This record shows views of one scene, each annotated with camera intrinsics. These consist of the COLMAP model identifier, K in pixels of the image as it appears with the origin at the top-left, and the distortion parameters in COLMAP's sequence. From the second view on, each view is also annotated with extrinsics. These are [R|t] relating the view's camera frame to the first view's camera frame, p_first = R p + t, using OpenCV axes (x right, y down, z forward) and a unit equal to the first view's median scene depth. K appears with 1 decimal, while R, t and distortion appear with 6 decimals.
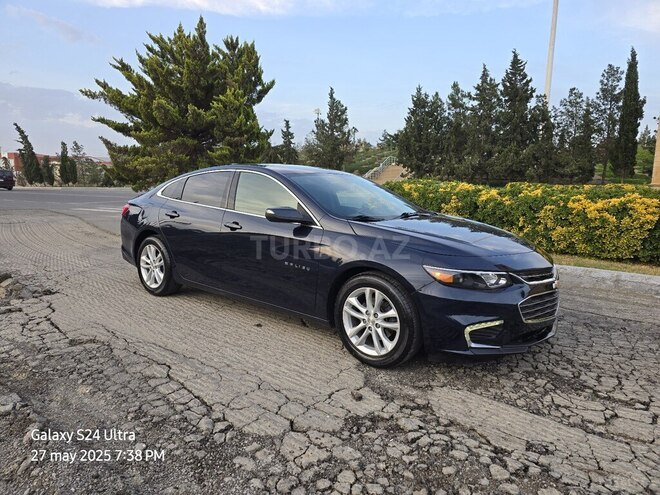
lens RADIAL K [[455.8, 0, 324.7], [0, 455.8, 239.7], [0, 0, 1]] dist [0.063483, -0.057602]
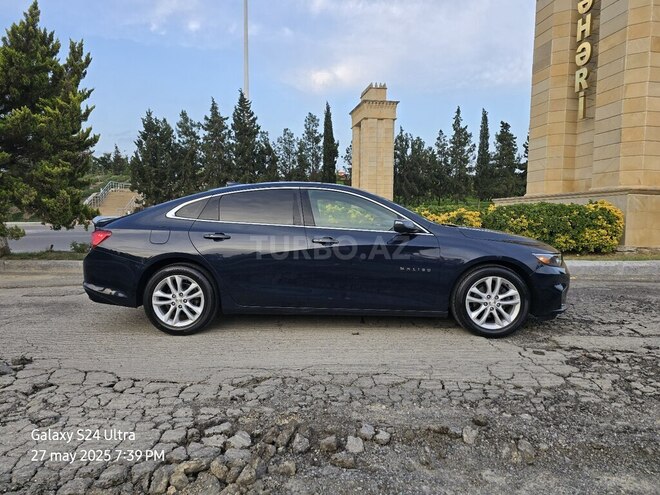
lens RADIAL K [[455.2, 0, 321.9], [0, 455.2, 249.2], [0, 0, 1]] dist [0.063669, -0.055924]
pose [[0.785096, -0.071323, 0.615253, -0.141516], [0.095804, 0.995377, -0.006862, -0.001164], [-0.611919, 0.064331, 0.788300, 0.035309]]
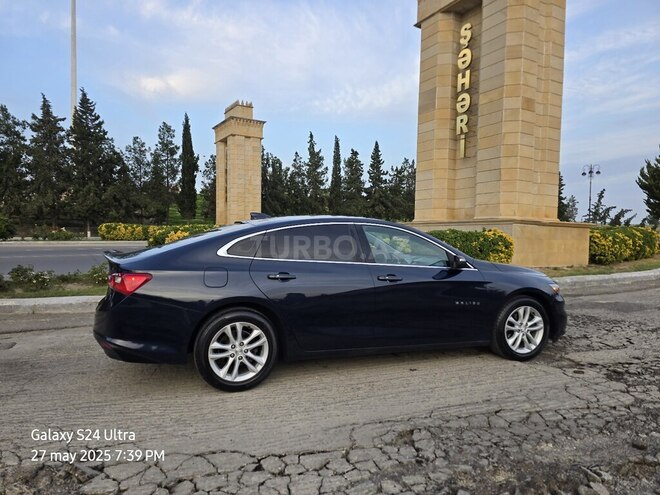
lens RADIAL K [[455.2, 0, 321.9], [0, 455.2, 249.2], [0, 0, 1]] dist [0.063669, -0.055924]
pose [[0.504304, -0.056366, 0.861685, -0.194009], [0.109091, 0.994031, 0.001178, -0.019187], [-0.856608, 0.093408, 0.507443, 0.104565]]
